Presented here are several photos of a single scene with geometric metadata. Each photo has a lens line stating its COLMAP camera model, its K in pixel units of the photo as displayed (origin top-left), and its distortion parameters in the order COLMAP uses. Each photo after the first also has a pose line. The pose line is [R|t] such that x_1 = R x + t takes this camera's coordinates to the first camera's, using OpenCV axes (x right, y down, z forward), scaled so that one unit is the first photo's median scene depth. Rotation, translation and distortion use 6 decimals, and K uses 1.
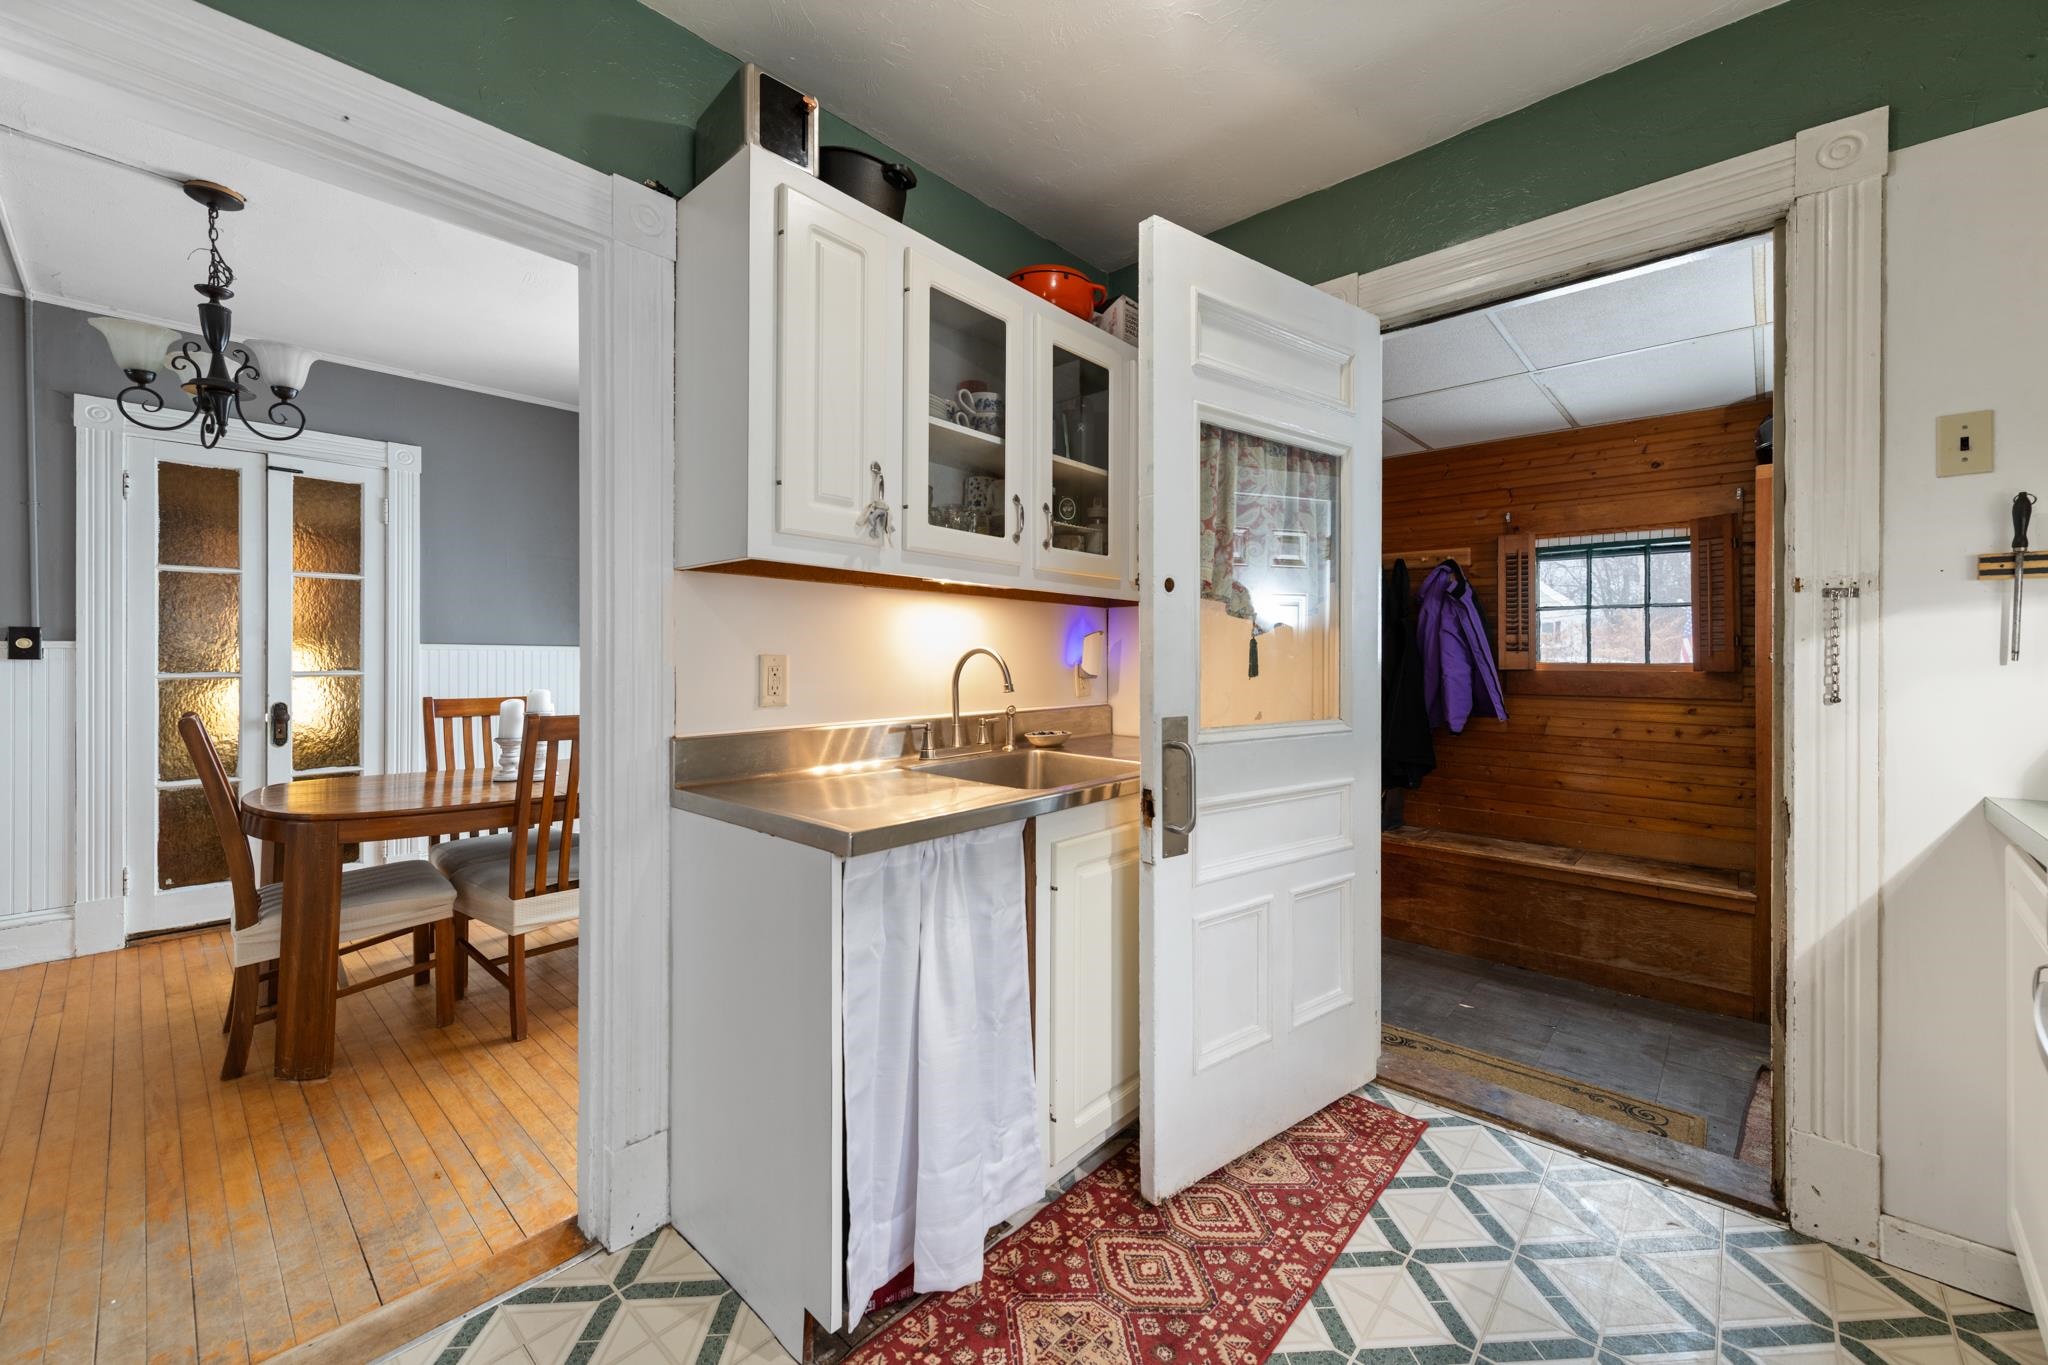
lens RADIAL K [[808.2, 0, 1034.2], [0, 808.2, 654.2], [0, 0, 1]] dist [0.013112, -0.004456]
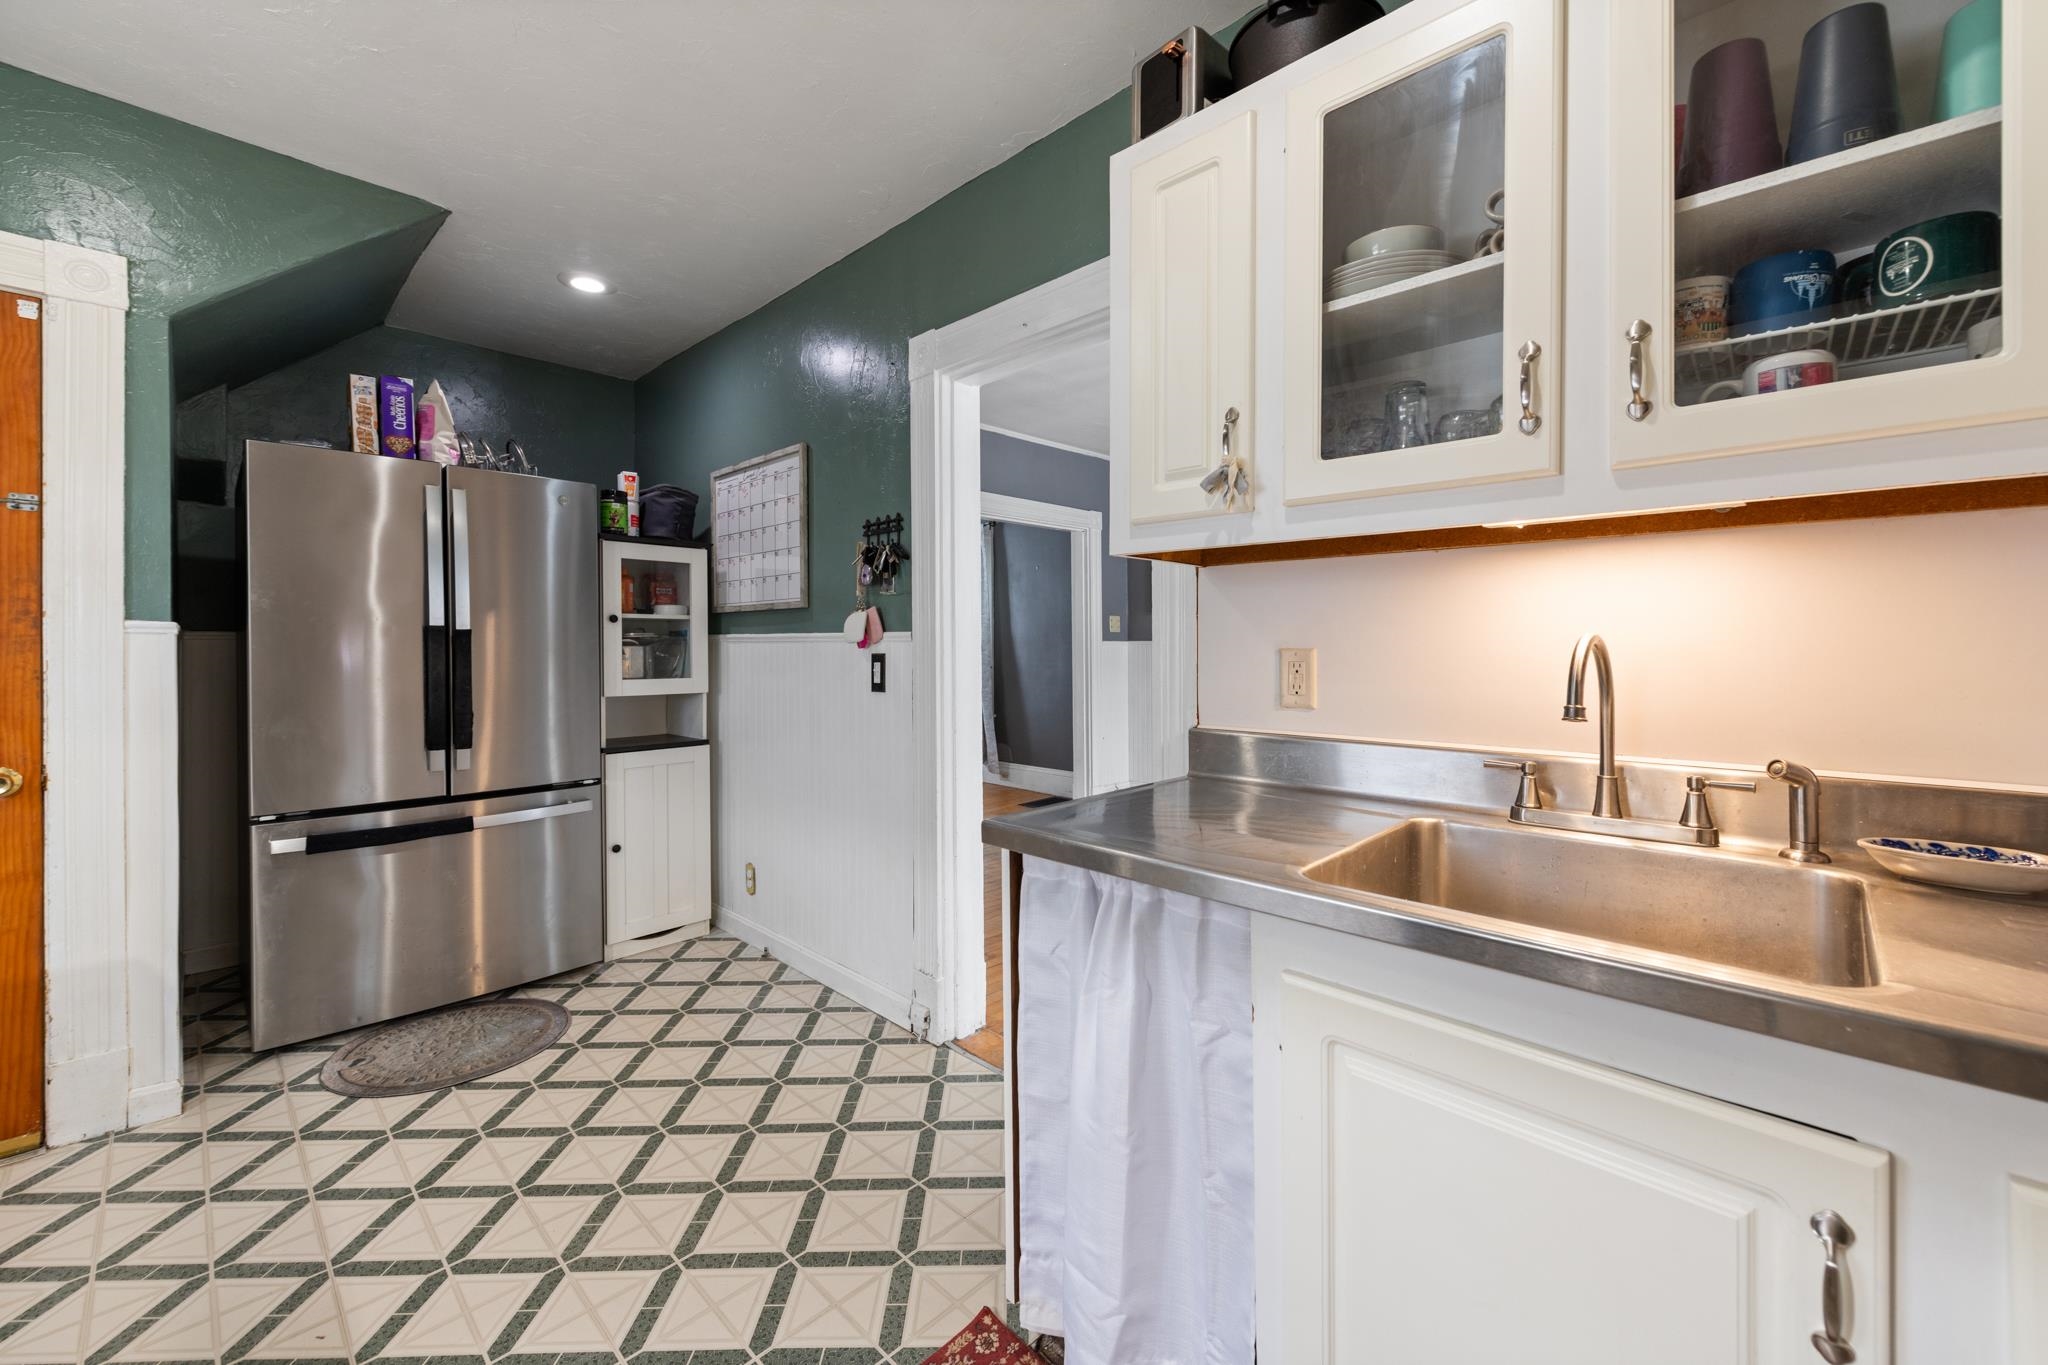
lens RADIAL K [[808.2, 0, 1044.2], [0, 808.2, 635.3], [0, 0, 1]] dist [0.013112, -0.004456]
pose [[-0.032116, -0.015639, -0.999362, 0.516996], [0.002227, 0.999874, -0.015719, 0.000222], [0.999482, -0.002730, -0.032078, 0.708010]]
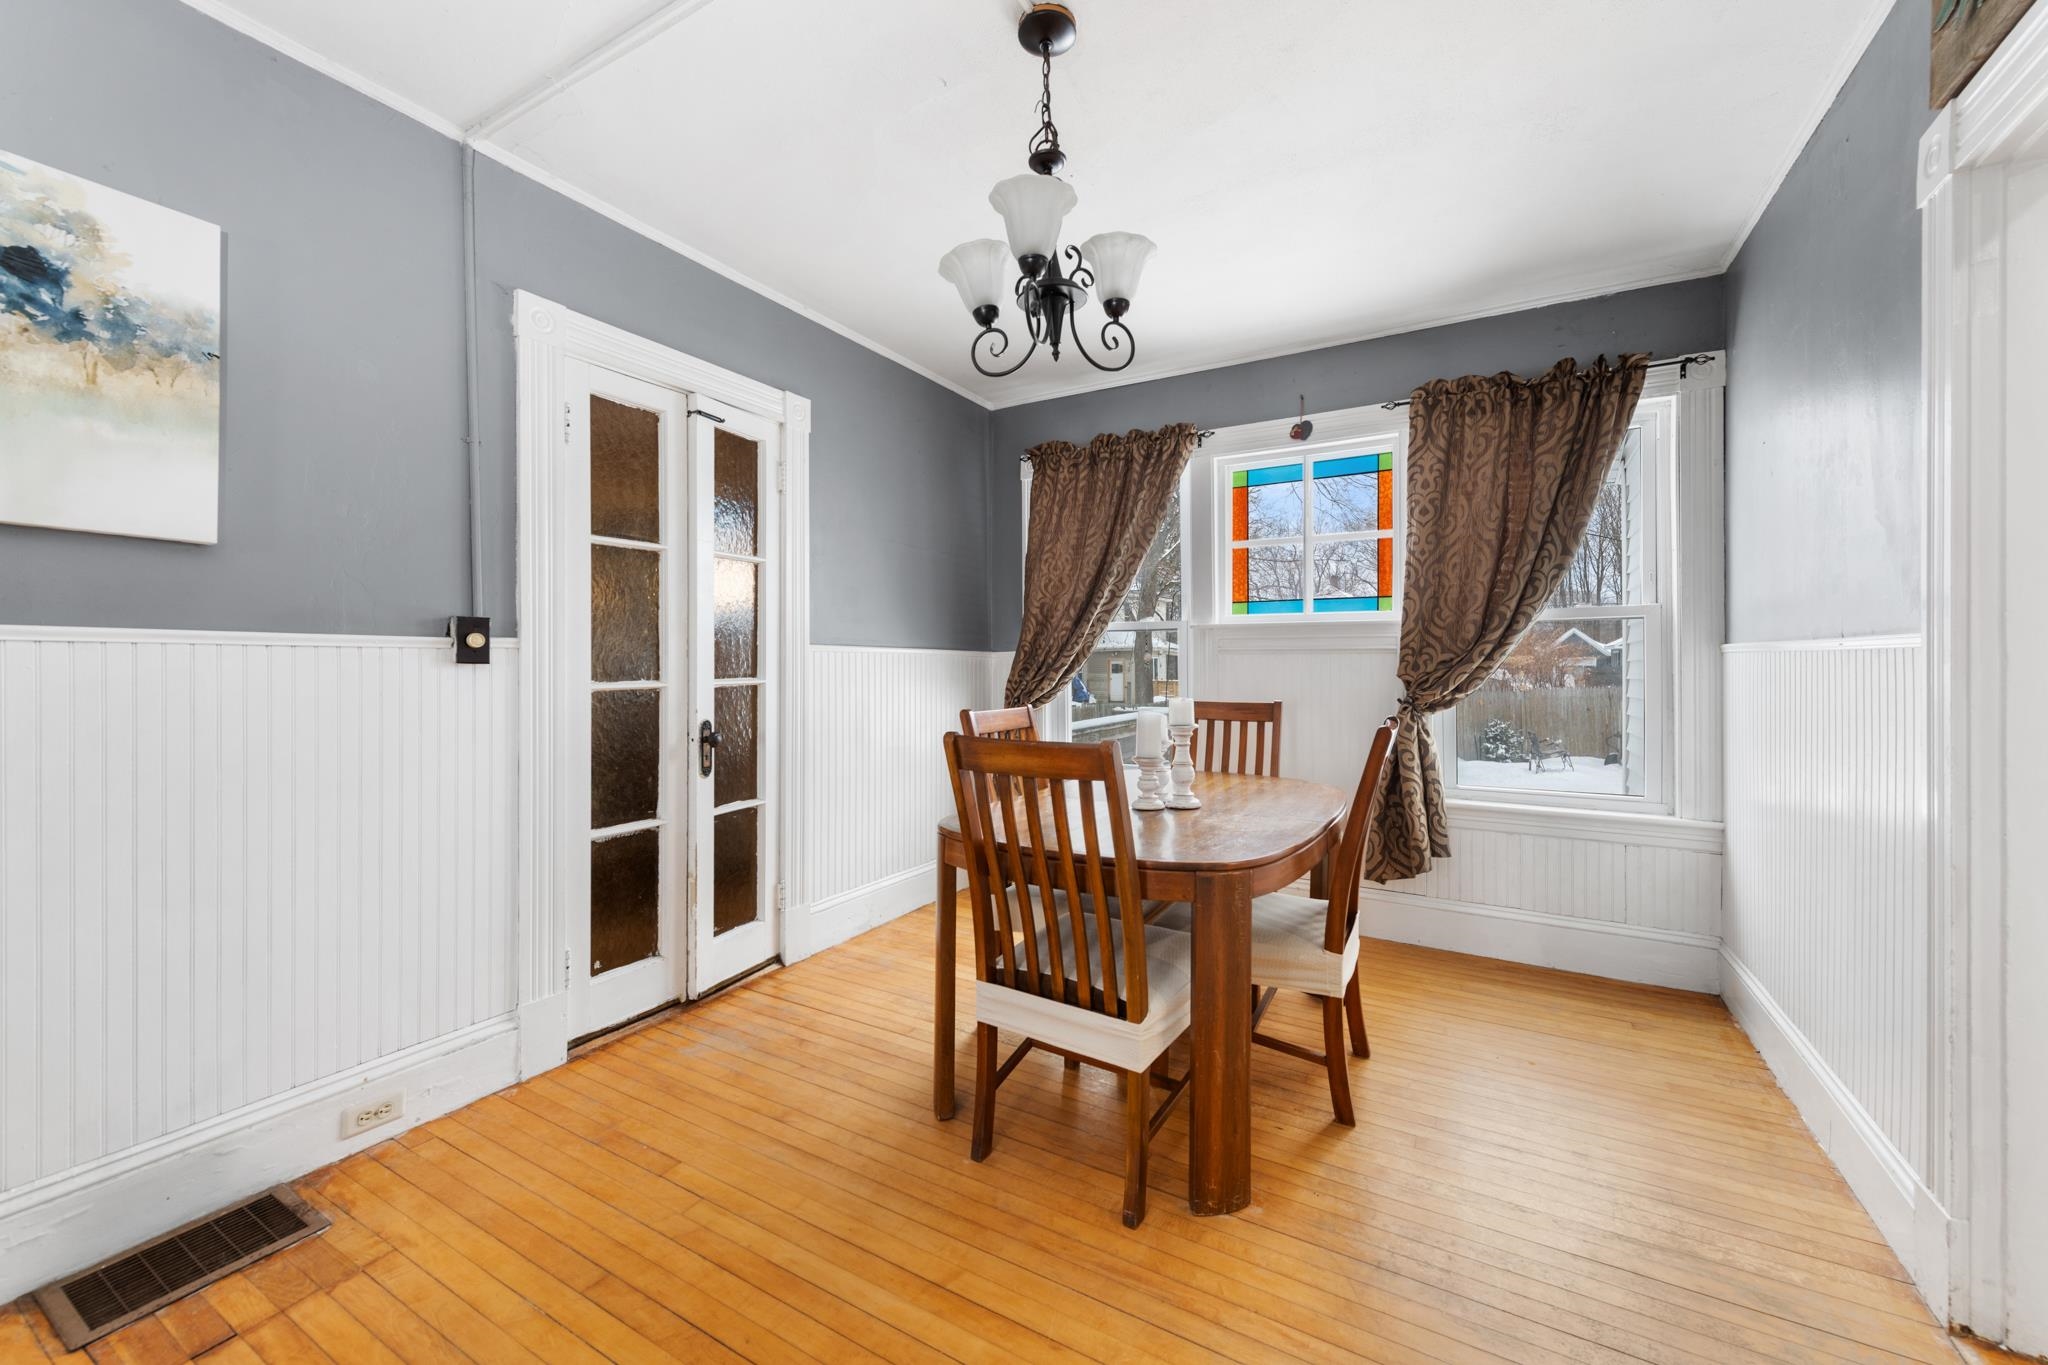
lens RADIAL K [[808.2, 0, 1039.6], [0, 808.2, 664.5], [0, 0, 1]] dist [0.013112, -0.004456]
pose [[0.977652, -0.002305, 0.210218, -1.387687], [0.002201, 0.999997, 0.000728, 0.012382], [-0.210219, -0.000249, 0.977654, 0.332934]]
